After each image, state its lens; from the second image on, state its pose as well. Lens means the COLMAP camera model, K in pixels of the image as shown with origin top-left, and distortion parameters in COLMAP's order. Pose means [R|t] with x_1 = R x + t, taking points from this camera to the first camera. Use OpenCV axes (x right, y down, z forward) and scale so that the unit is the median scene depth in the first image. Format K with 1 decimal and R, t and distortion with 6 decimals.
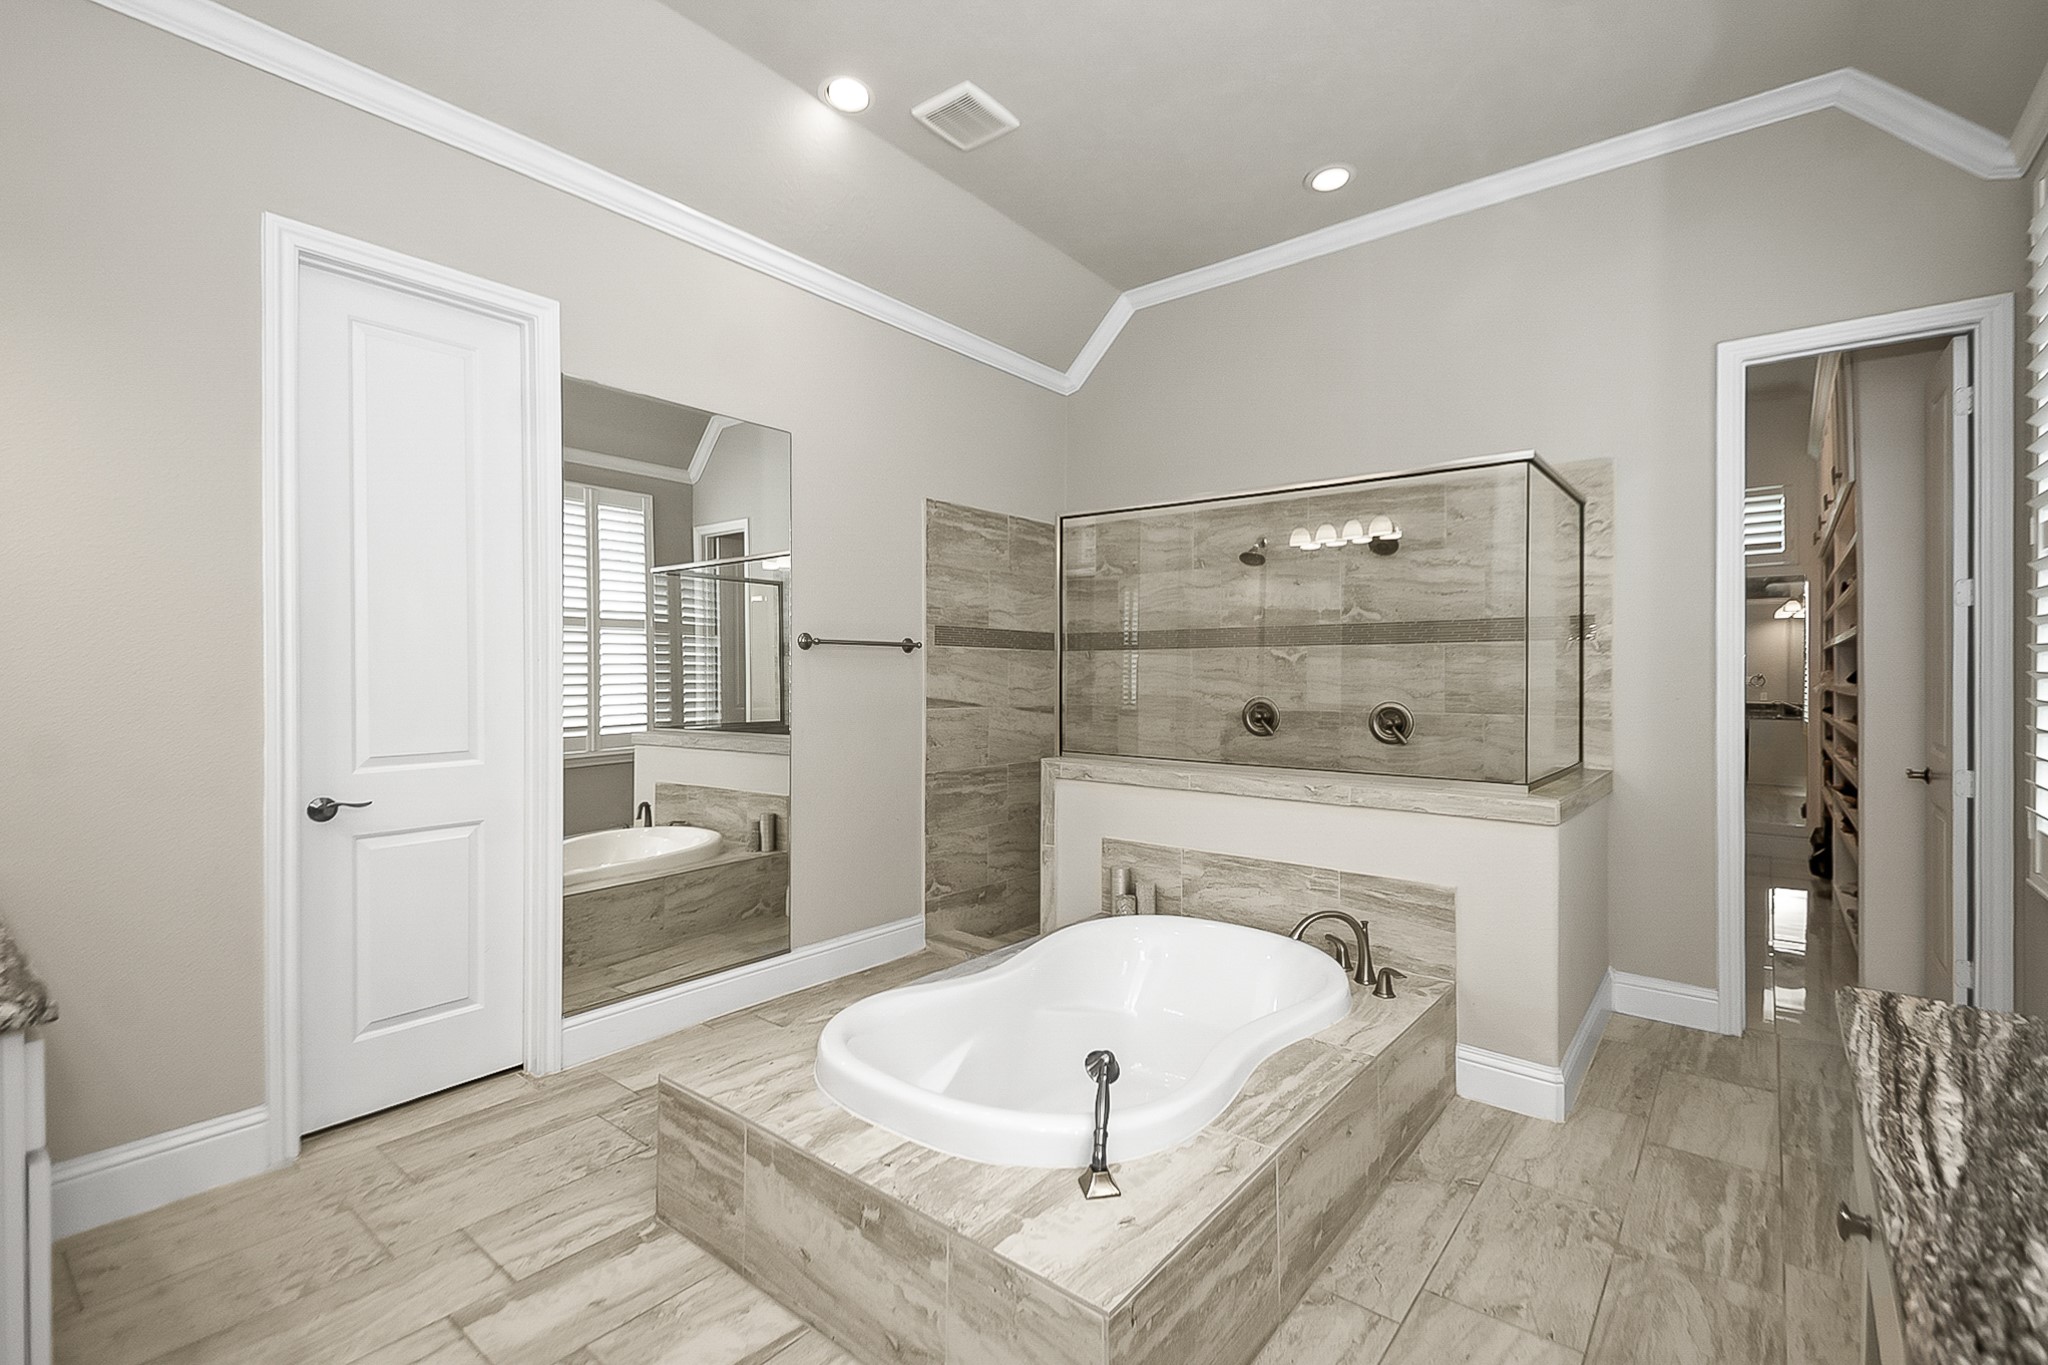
lens RADIAL K [[916.1, 0, 1032.0], [0, 916.1, 657.8], [0, 0, 1]] dist [0.001460, -0.005896]
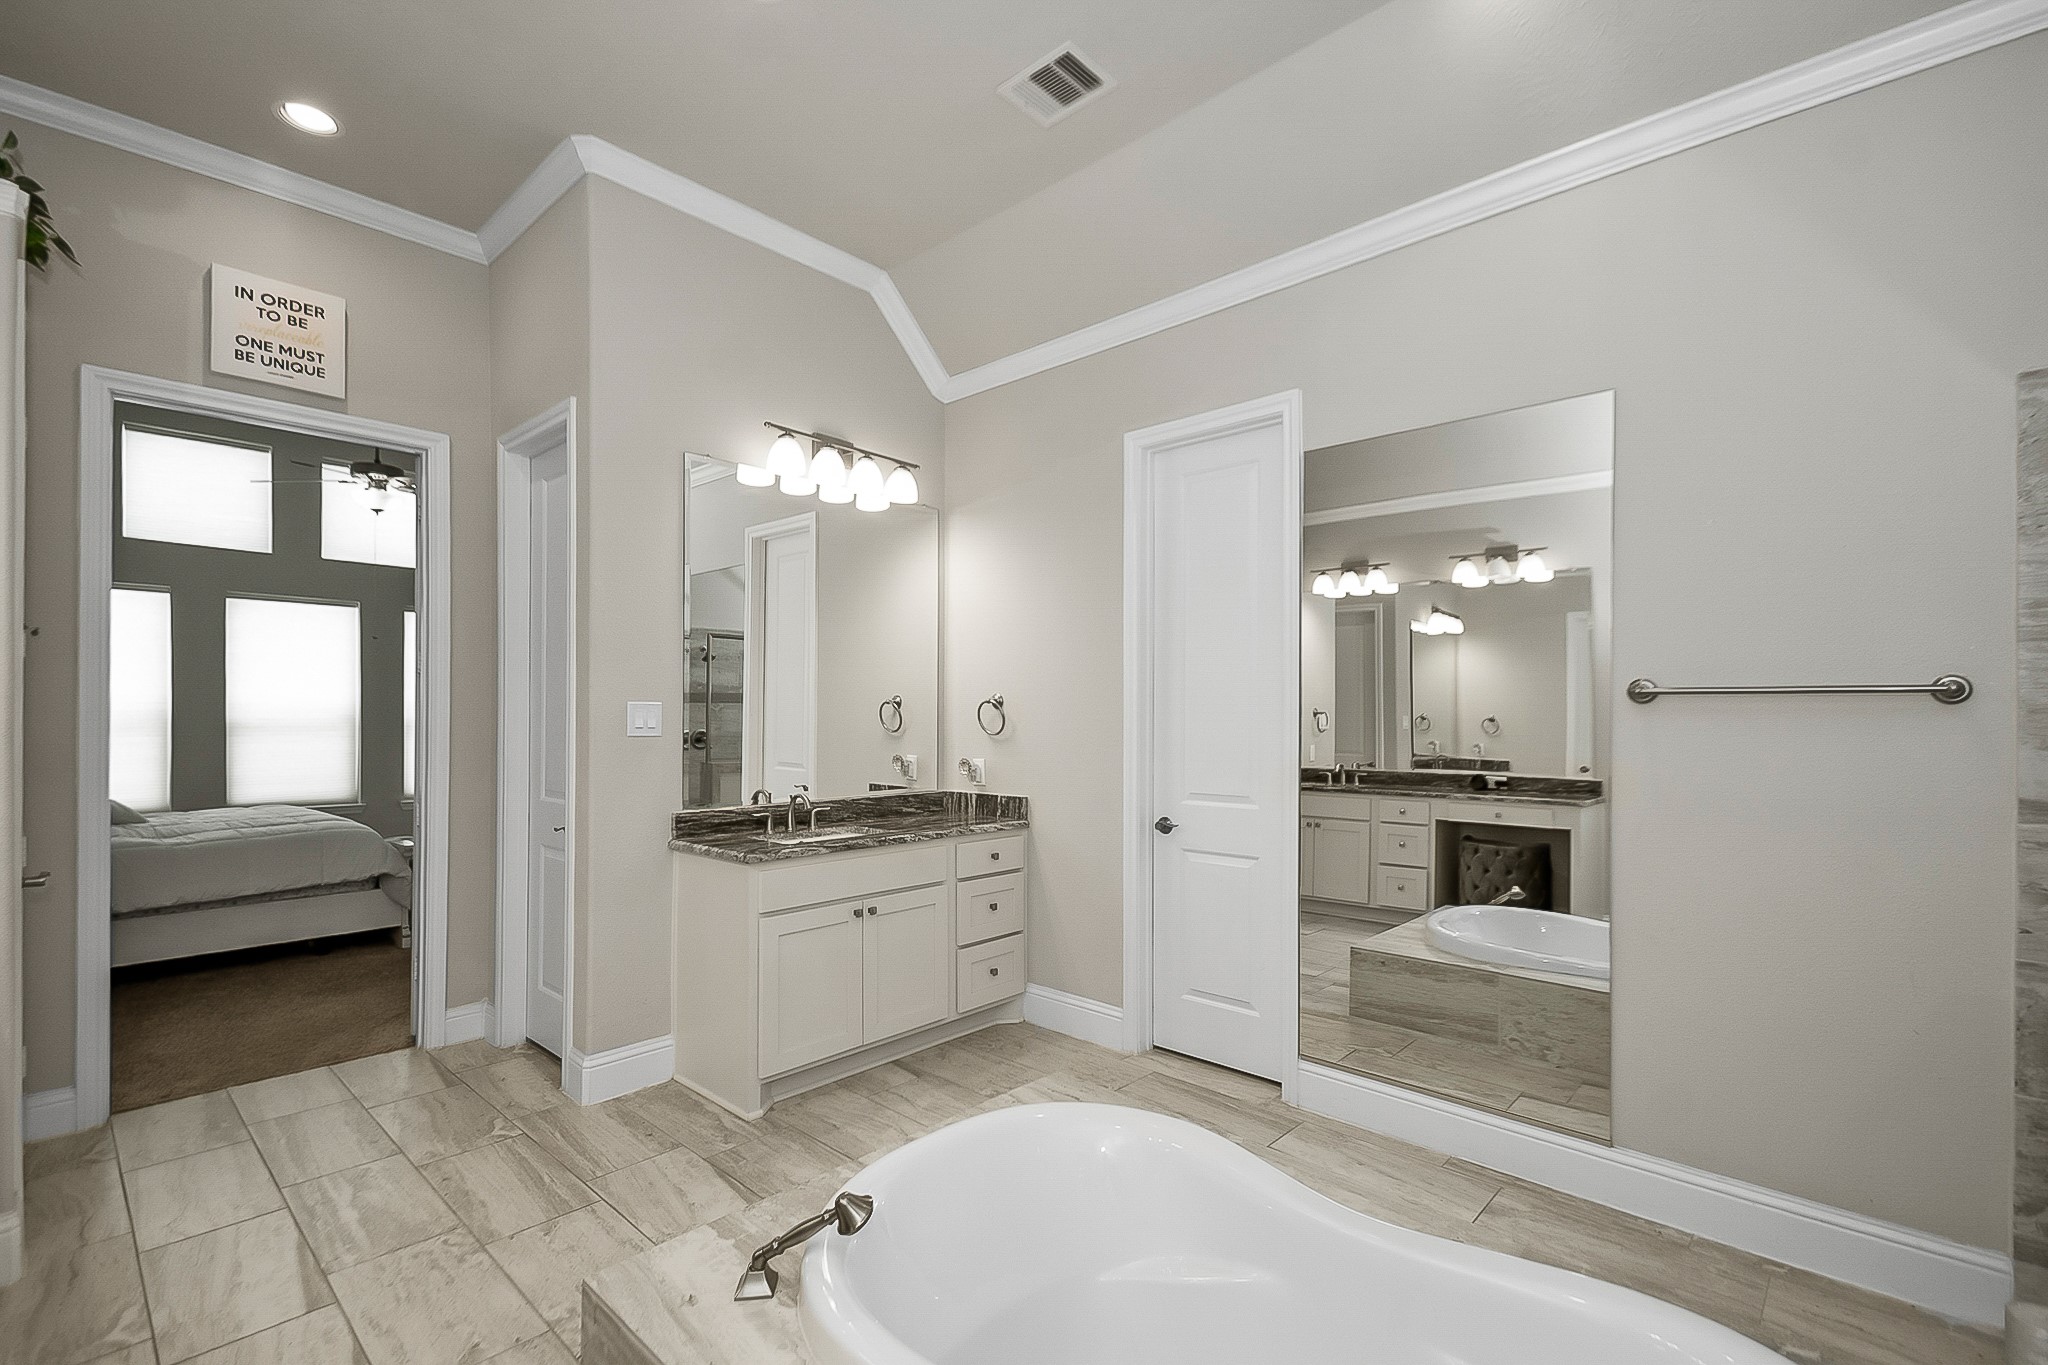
lens RADIAL K [[910.5, 0, 1032.0], [0, 910.5, 689.0], [0, 0, 1]] dist [0.005347, -0.004789]
pose [[-0.090285, -0.024887, -0.995605, 0.586844], [0.010042, 0.999614, -0.025898, -0.010816], [0.995865, -0.012336, -0.090001, 0.802032]]
